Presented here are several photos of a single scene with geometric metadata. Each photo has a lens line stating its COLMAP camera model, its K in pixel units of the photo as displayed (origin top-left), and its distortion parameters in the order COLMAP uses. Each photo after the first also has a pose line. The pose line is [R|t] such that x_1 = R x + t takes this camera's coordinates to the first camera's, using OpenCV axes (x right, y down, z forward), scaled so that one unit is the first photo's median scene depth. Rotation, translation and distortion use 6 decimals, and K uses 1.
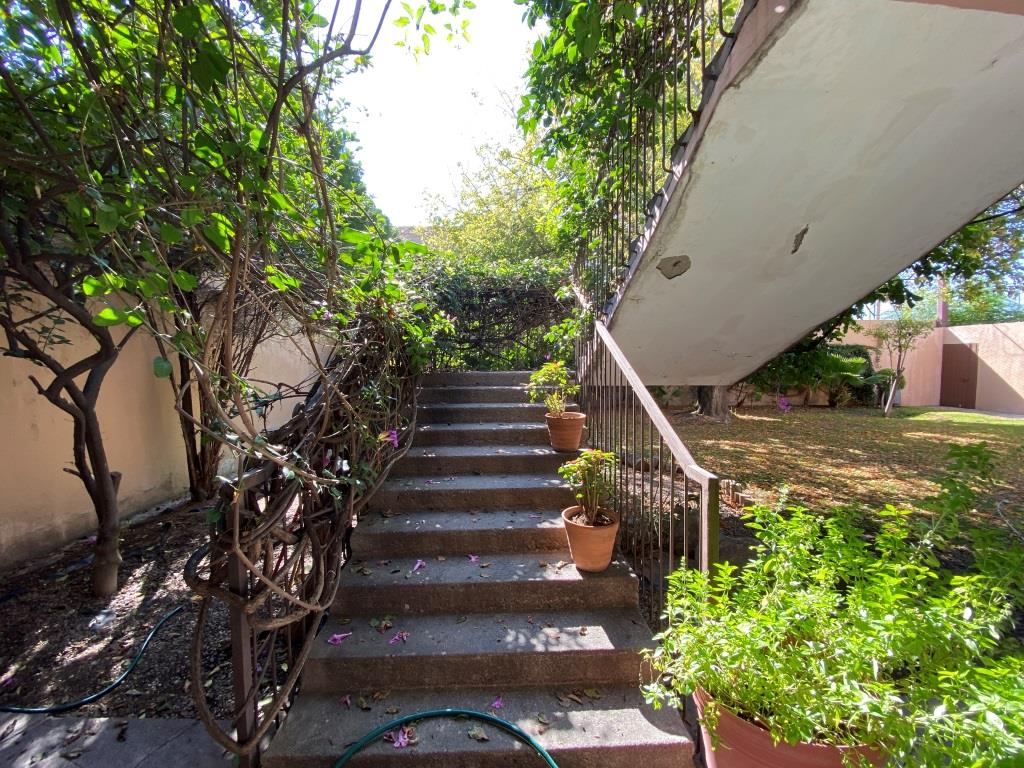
lens RADIAL K [[419.0, 0, 516.0], [0, 419.0, 386.4], [0, 0, 1]] dist [0.009544, -0.014406]
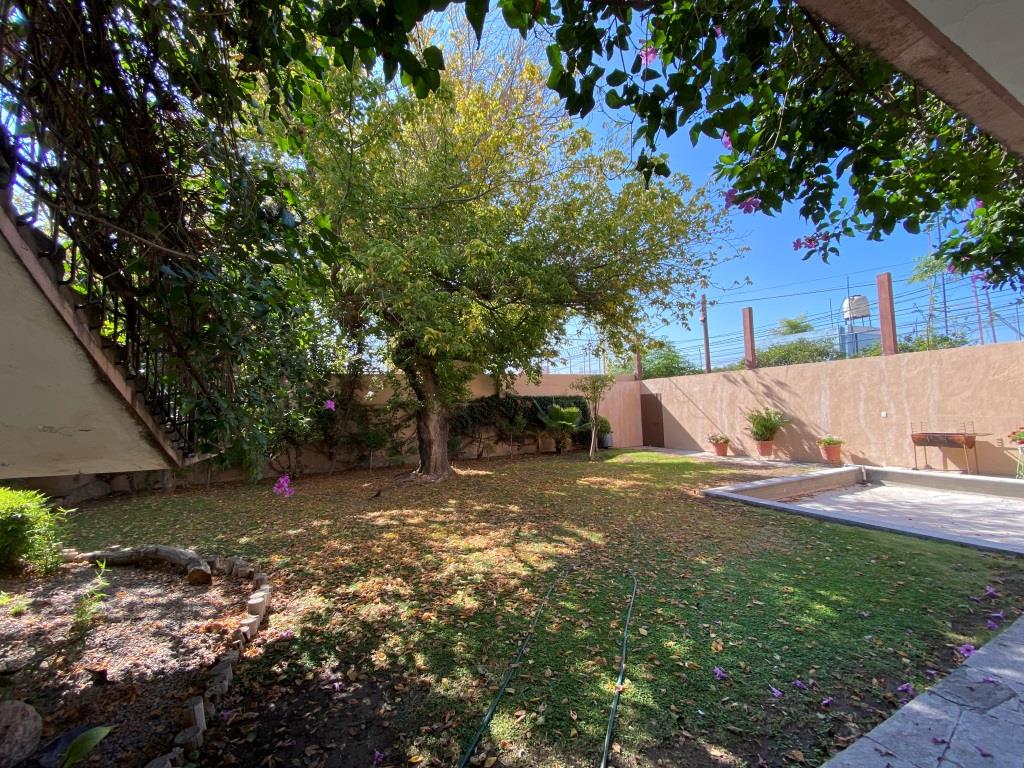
lens RADIAL K [[417.0, 0, 498.1], [0, 417.0, 382.3], [0, 0, 1]] dist [-0.010371, -0.004189]
pose [[0.925678, 0.000376, 0.378312, 0.205861], [0.049296, 0.991354, -0.121605, -0.010023], [-0.375086, 0.131217, 0.917656, 0.044623]]
